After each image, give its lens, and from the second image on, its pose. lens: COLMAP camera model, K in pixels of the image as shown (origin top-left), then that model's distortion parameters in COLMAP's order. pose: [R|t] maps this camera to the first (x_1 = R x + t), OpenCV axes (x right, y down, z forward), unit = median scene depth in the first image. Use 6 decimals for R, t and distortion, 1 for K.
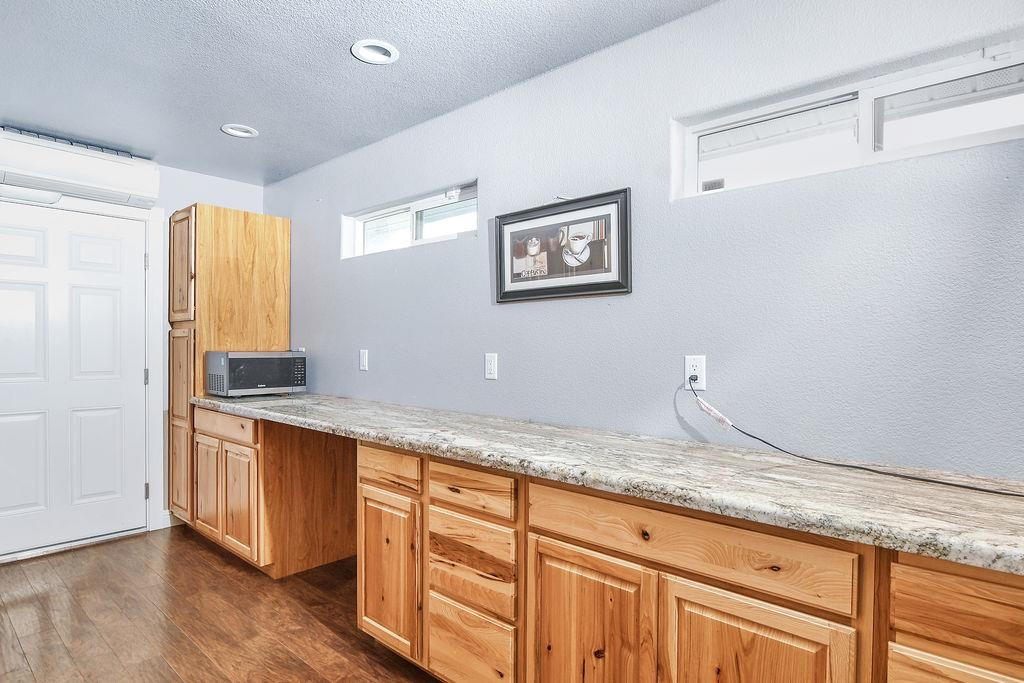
lens RADIAL K [[559.7, 0, 513.6], [0, 559.7, 350.6], [0, 0, 1]] dist [-0.011176, -0.000639]
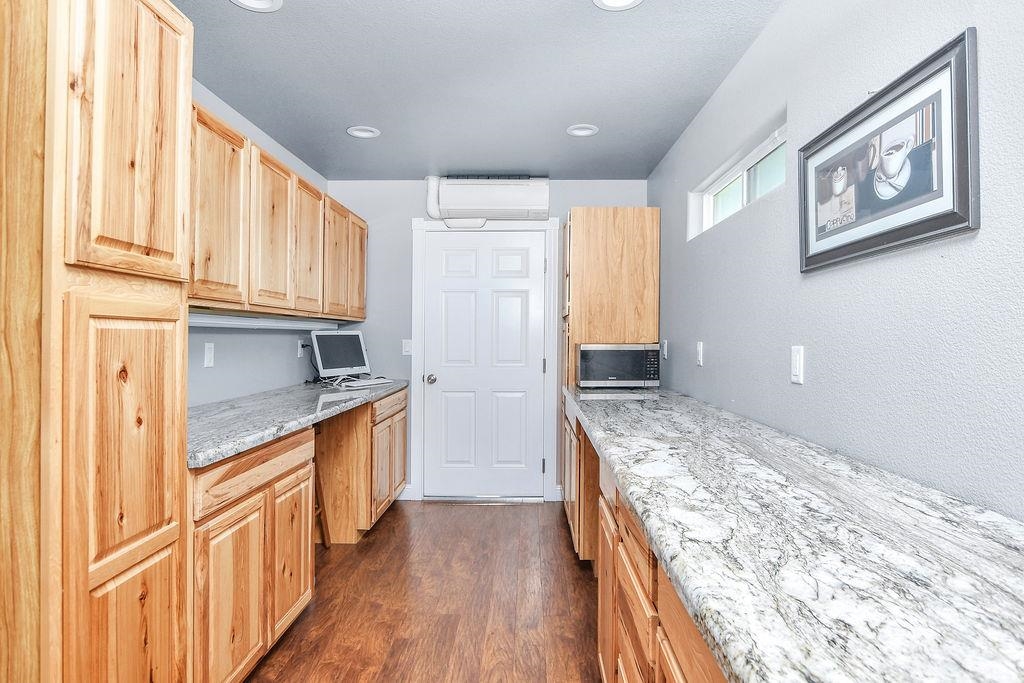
lens RADIAL K [[559.7, 0, 515.3], [0, 559.7, 333.7], [0, 0, 1]] dist [-0.011176, -0.000639]
pose [[0.666870, -0.013964, -0.745044, 0.259033], [0.001908, 0.999853, -0.017033, 0.000371], [0.745172, 0.009937, 0.666798, 0.292083]]
